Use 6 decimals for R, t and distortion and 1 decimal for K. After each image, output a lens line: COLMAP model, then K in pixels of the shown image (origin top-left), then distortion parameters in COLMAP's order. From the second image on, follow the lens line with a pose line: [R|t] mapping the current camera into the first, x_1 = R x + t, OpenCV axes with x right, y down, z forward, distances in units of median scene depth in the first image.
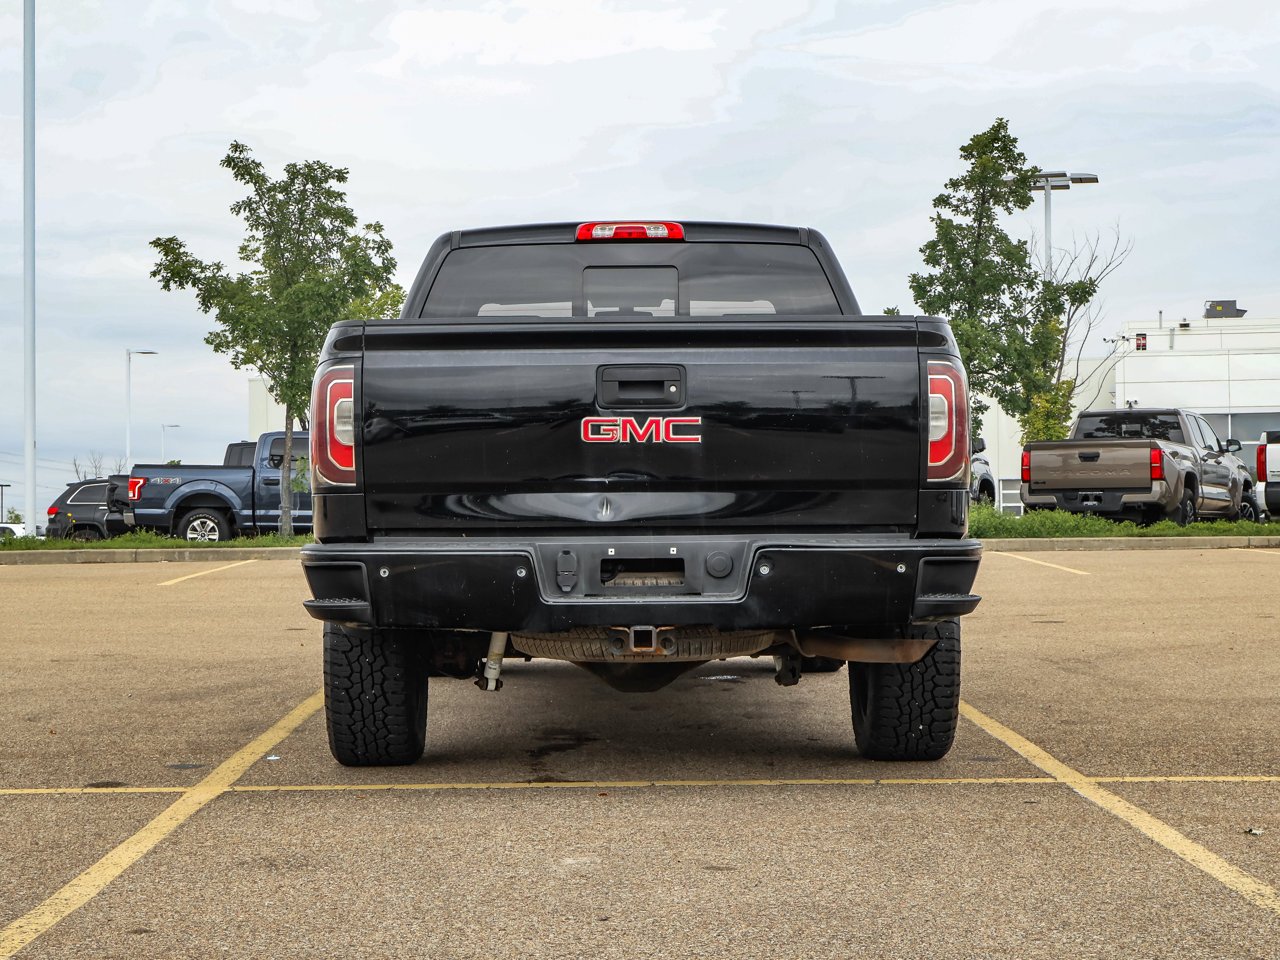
lens RADIAL K [[2490.2, 0, 640.0], [0, 2490.2, 480.0], [0, 0, 1]] dist [-0.012151, 0.174442]
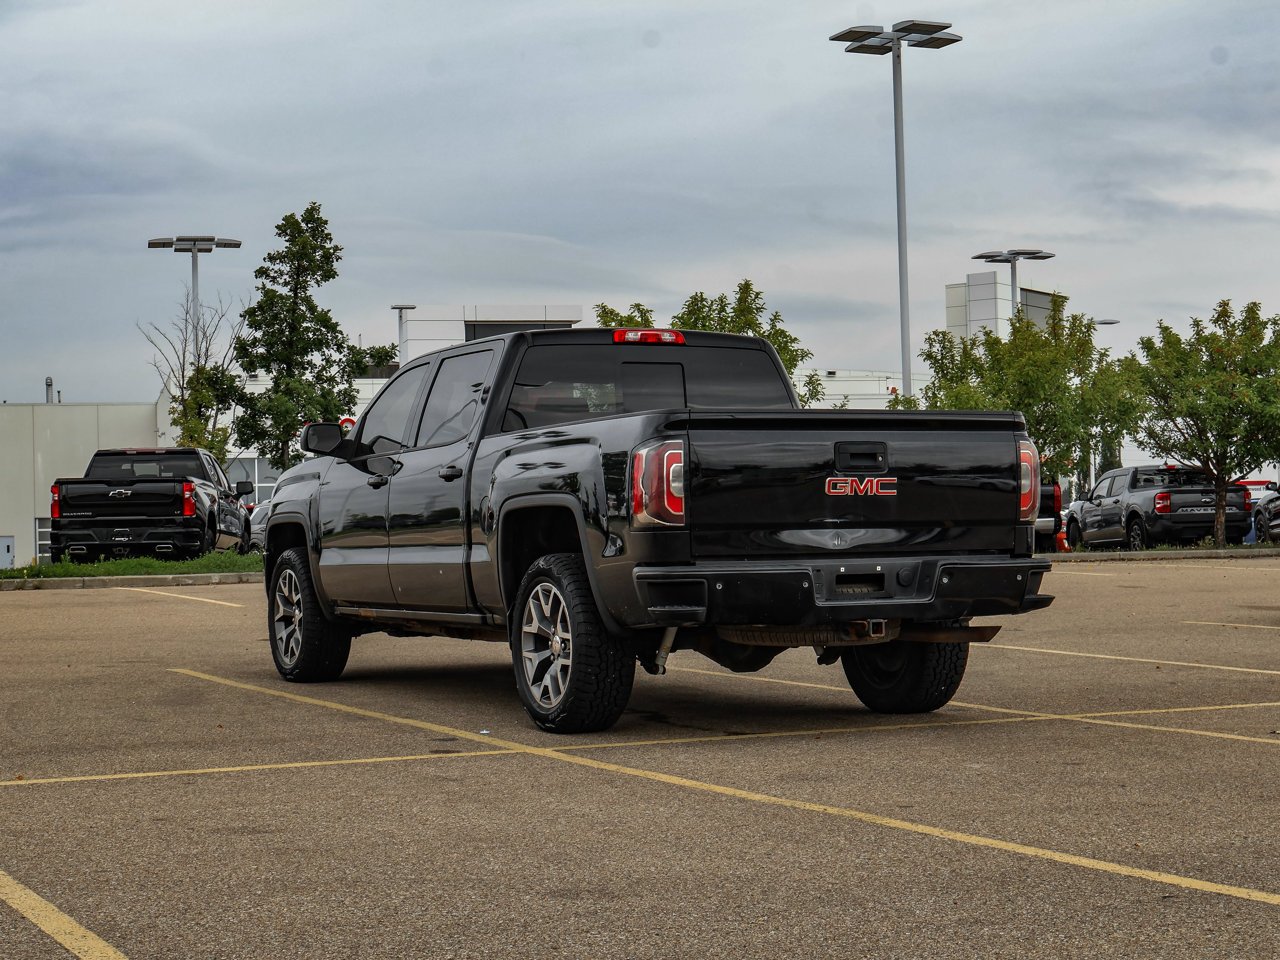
lens RADIAL K [[2387.1, 0, 669.5], [0, 2387.1, 477.1], [0, 0, 1]] dist [-0.020800, -0.036527]
pose [[0.900425, 0.002681, 0.435004, -0.635994], [0.004662, 0.999864, -0.015811, -0.003446], [-0.434987, 0.016264, 0.900290, -0.194083]]
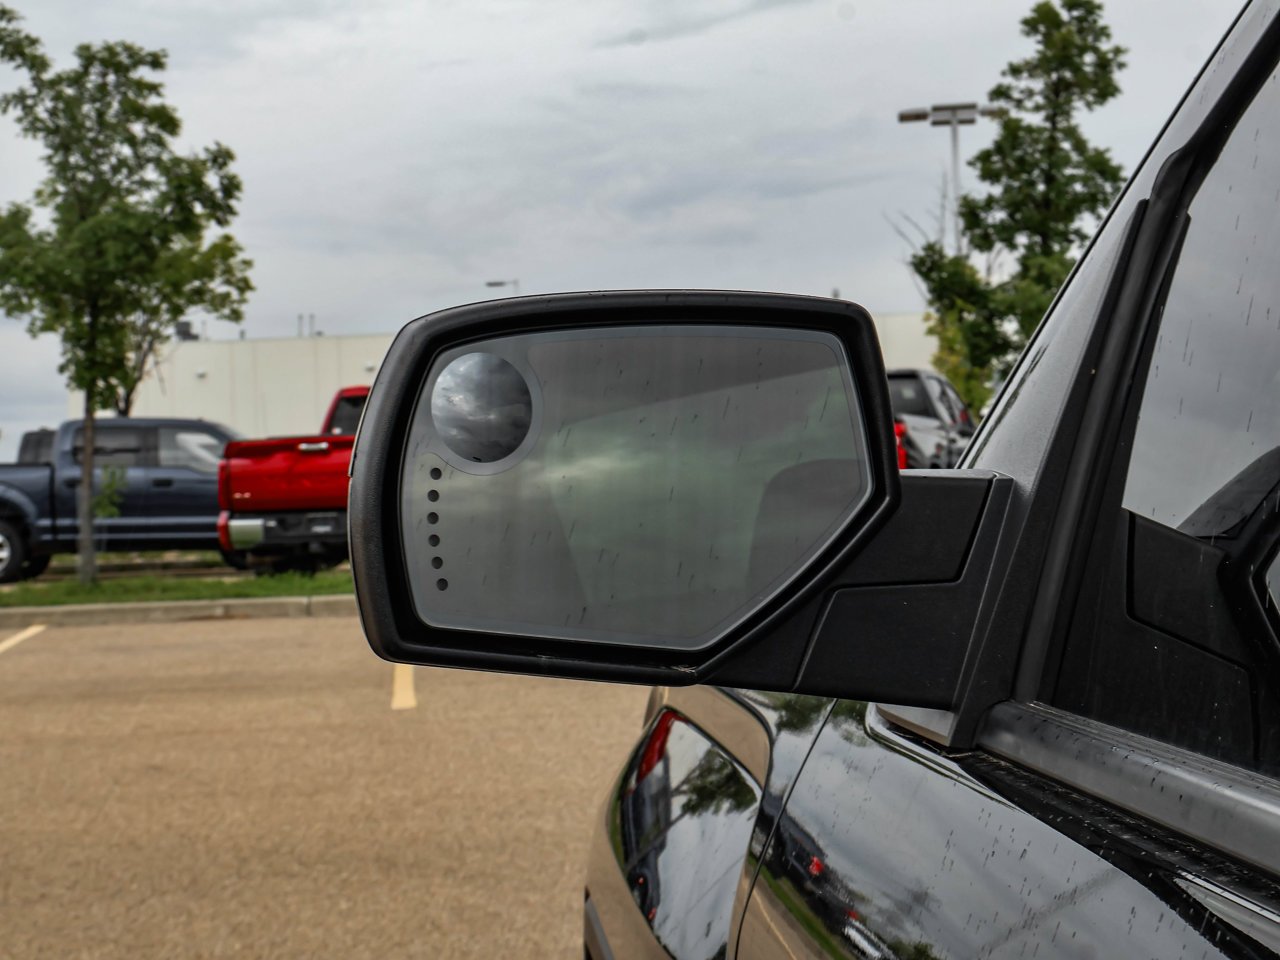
lens RADIAL K [[2243.8, 0, 655.7], [0, 2243.8, 476.6], [0, 0, 1]] dist [-0.020271, -0.027586]
pose [[0.994975, -0.021524, 0.097784, -0.154695], [0.019379, 0.999552, 0.022830, -0.060479], [-0.098231, -0.020821, 0.994946, 1.242867]]
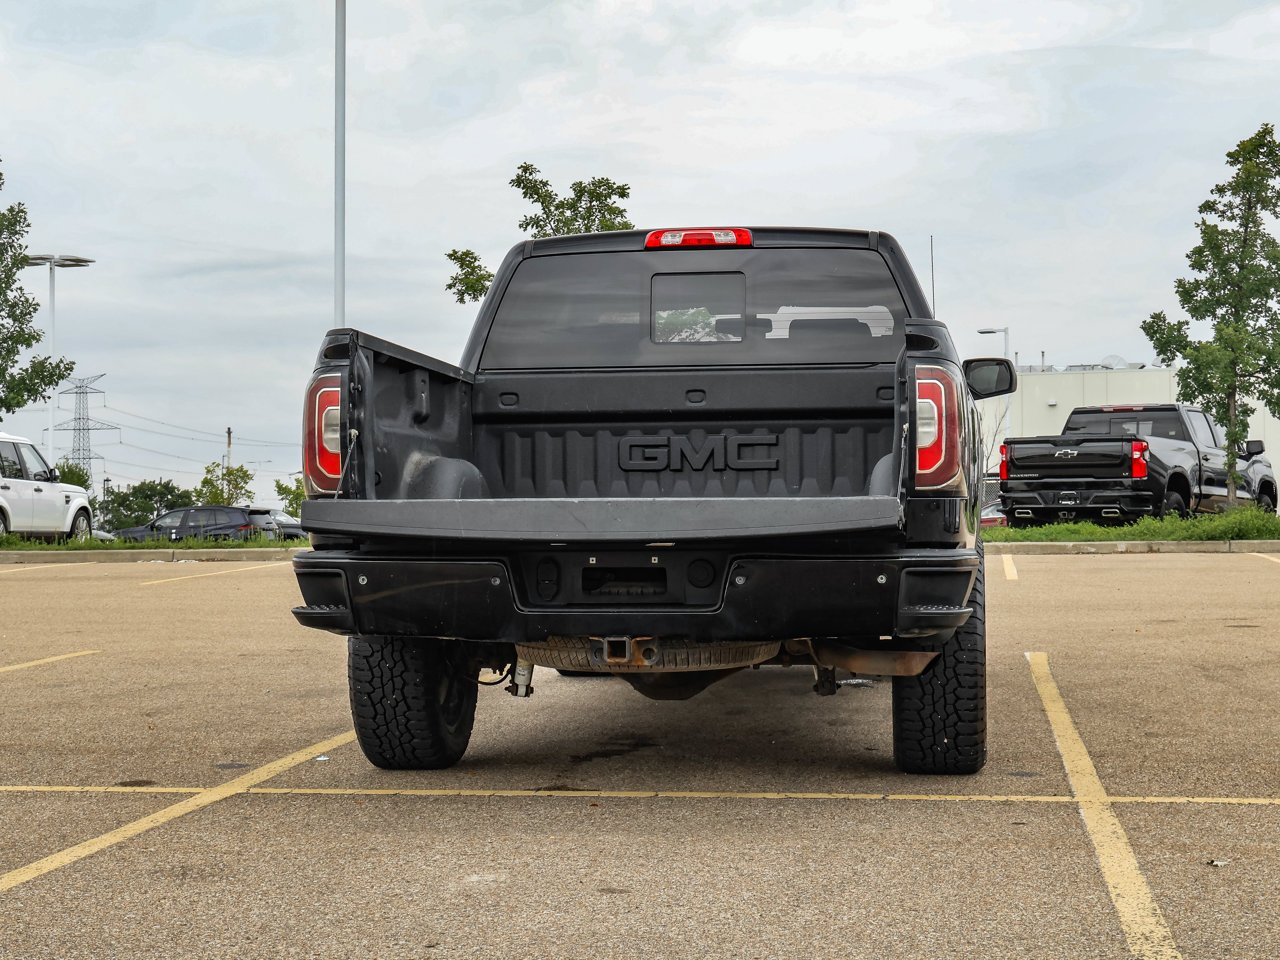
lens RADIAL K [[2343.2, 0, 640.0], [0, 2343.2, 480.0], [0, 0, 1]] dist [-0.026254, 0.117347]
pose [[0.988204, 0.000100, -0.153141, 0.133573], [-0.000077, 1.000000, 0.000157, -0.002942], [0.153141, -0.000143, 0.988204, 0.074502]]
